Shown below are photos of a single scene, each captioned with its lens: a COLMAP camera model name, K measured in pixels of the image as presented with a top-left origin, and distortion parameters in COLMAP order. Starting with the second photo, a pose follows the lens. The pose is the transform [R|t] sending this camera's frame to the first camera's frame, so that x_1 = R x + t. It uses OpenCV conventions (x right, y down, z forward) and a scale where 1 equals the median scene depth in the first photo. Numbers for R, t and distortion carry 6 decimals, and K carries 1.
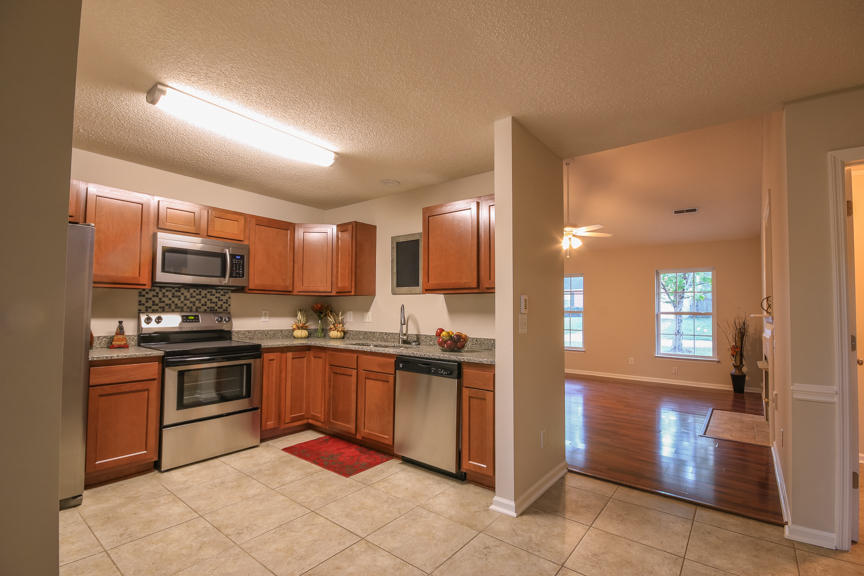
lens RADIAL K [[392.6, 0, 431.5], [0, 392.6, 295.9], [0, 0, 1]] dist [-0.000293, -0.000332]
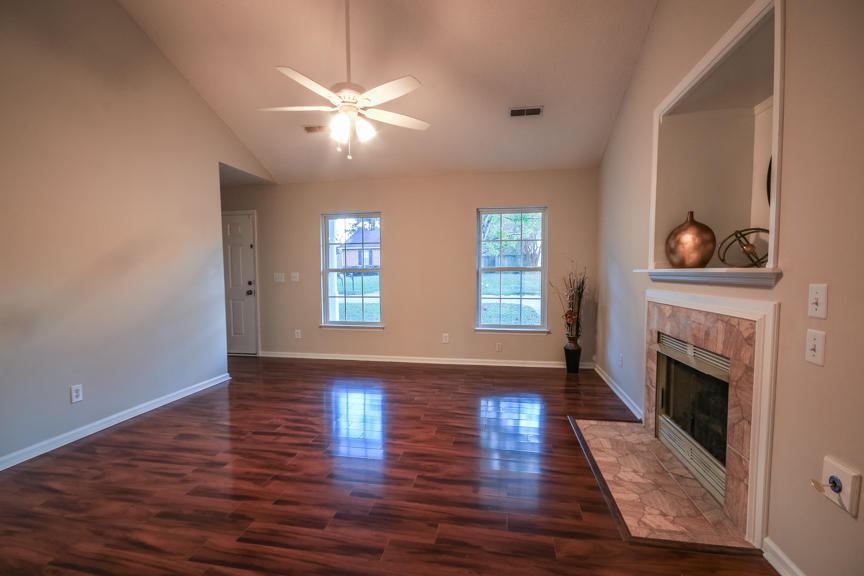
lens RADIAL K [[392.6, 0, 428.8], [0, 392.6, 292.6], [0, 0, 1]] dist [-0.000293, -0.000332]
pose [[0.882581, -0.048538, 0.467648, 0.182323], [0.003344, 0.995280, 0.096992, 0.017009], [-0.470148, -0.084039, 0.878577, 0.469423]]
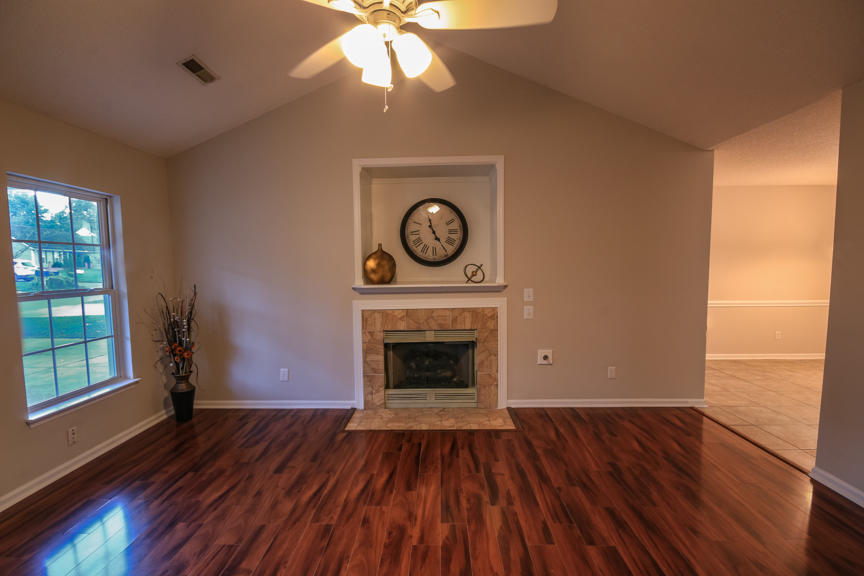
lens RADIAL K [[392.6, 0, 428.3], [0, 392.6, 292.6], [0, 0, 1]] dist [-0.000293, -0.000332]
pose [[-0.593009, -0.062959, 0.802731, 0.093473], [-0.027518, 0.997941, 0.057941, 0.009666], [-0.804725, 0.012270, -0.593521, 1.052379]]
